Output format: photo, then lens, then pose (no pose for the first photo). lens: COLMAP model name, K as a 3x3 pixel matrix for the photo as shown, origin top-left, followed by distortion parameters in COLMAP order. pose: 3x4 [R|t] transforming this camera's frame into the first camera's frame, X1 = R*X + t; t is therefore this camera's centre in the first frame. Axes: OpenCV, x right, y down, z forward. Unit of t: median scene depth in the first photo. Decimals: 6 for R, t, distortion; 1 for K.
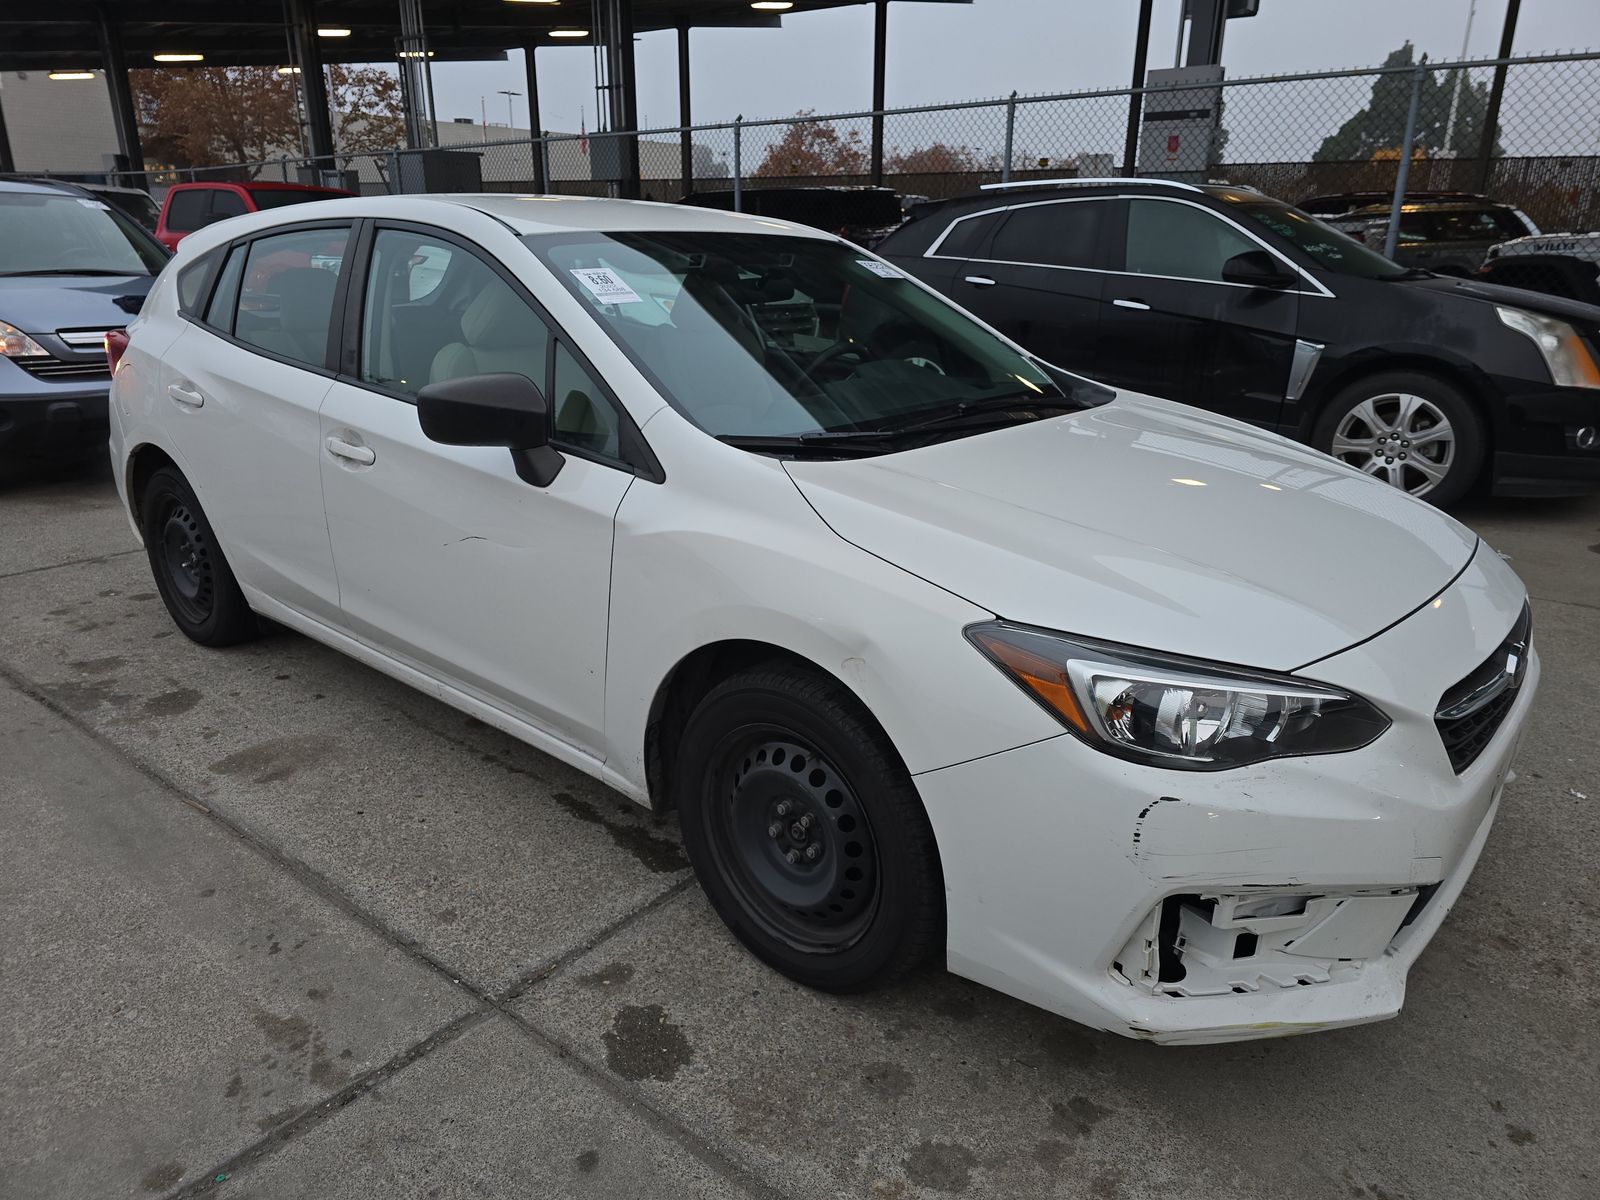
lens RADIAL K [[1077.2, 0, 813.1], [0, 1077.2, 576.5], [0, 0, 1]] dist [0.045633, -0.032300]
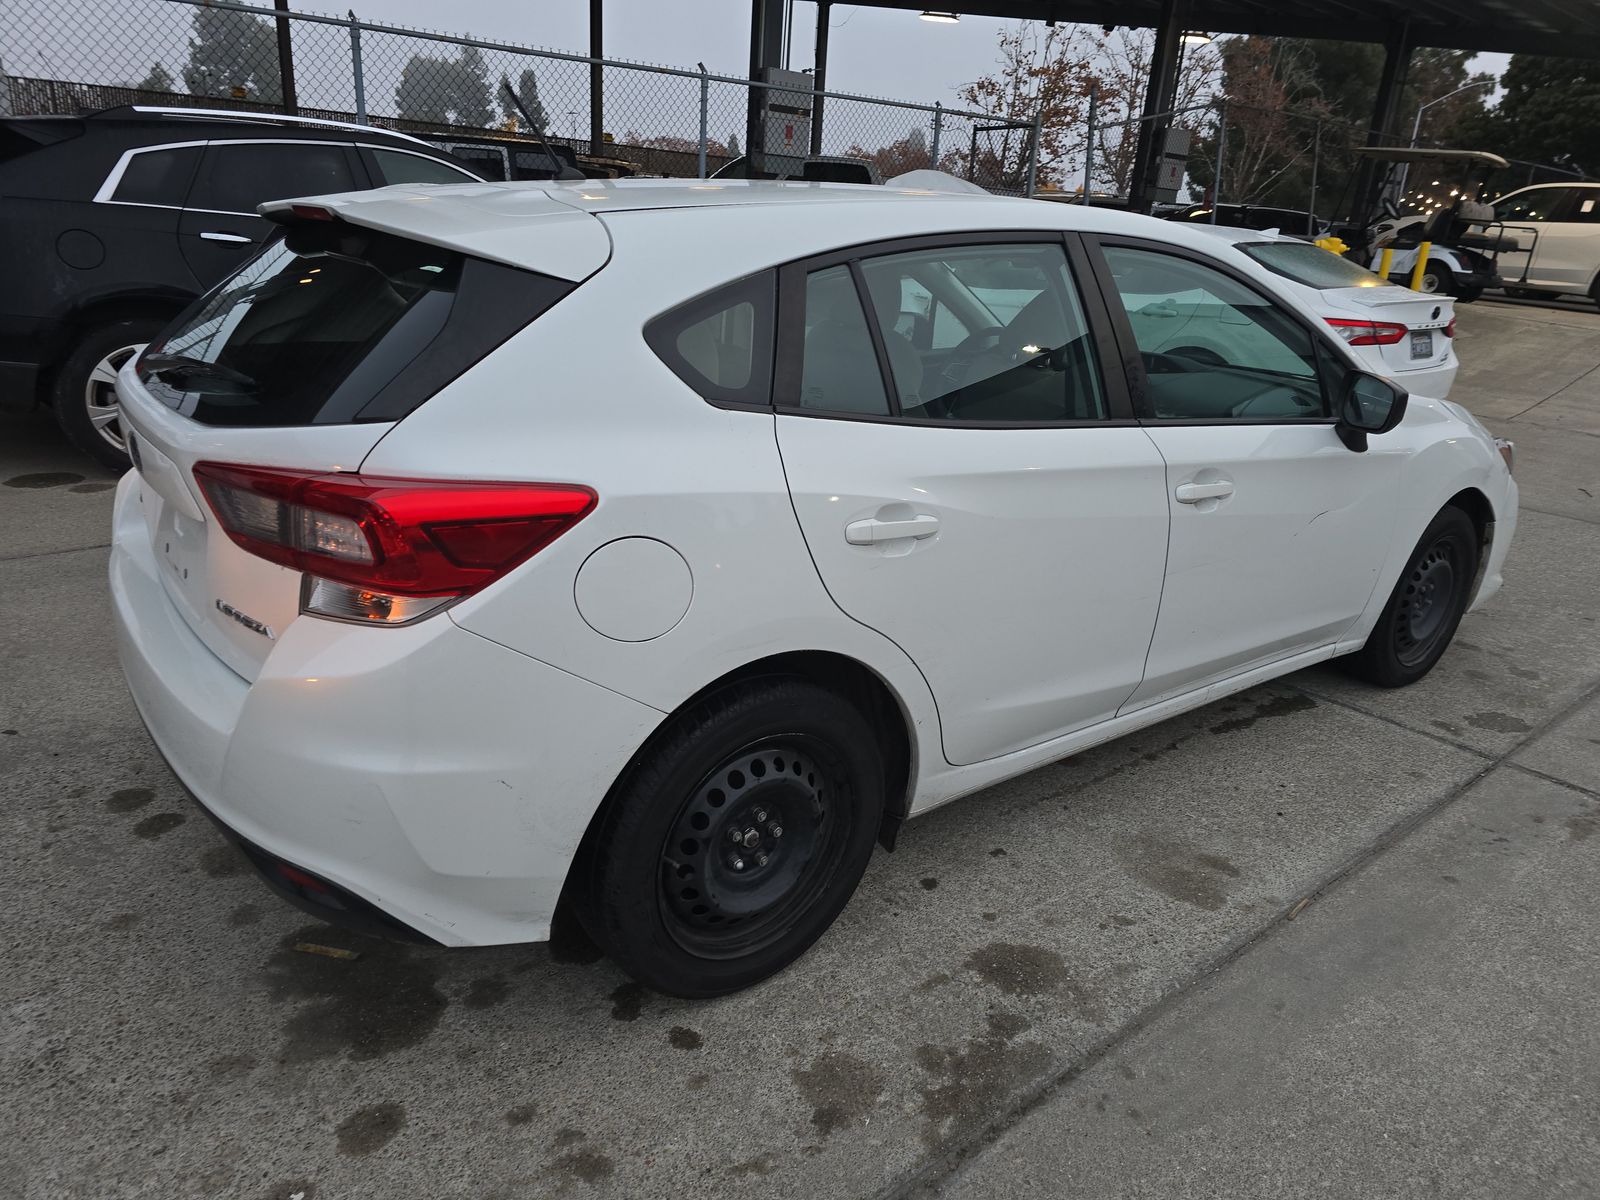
lens RADIAL K [[1077.2, 0, 777.9], [0, 1077.2, 615.4], [0, 0, 1]] dist [0.045633, -0.032300]
pose [[0.211346, -0.338494, 0.916927, -1.518547], [0.241362, 0.927139, 0.286632, -0.404719], [-0.947142, 0.160733, 0.277646, 1.220324]]
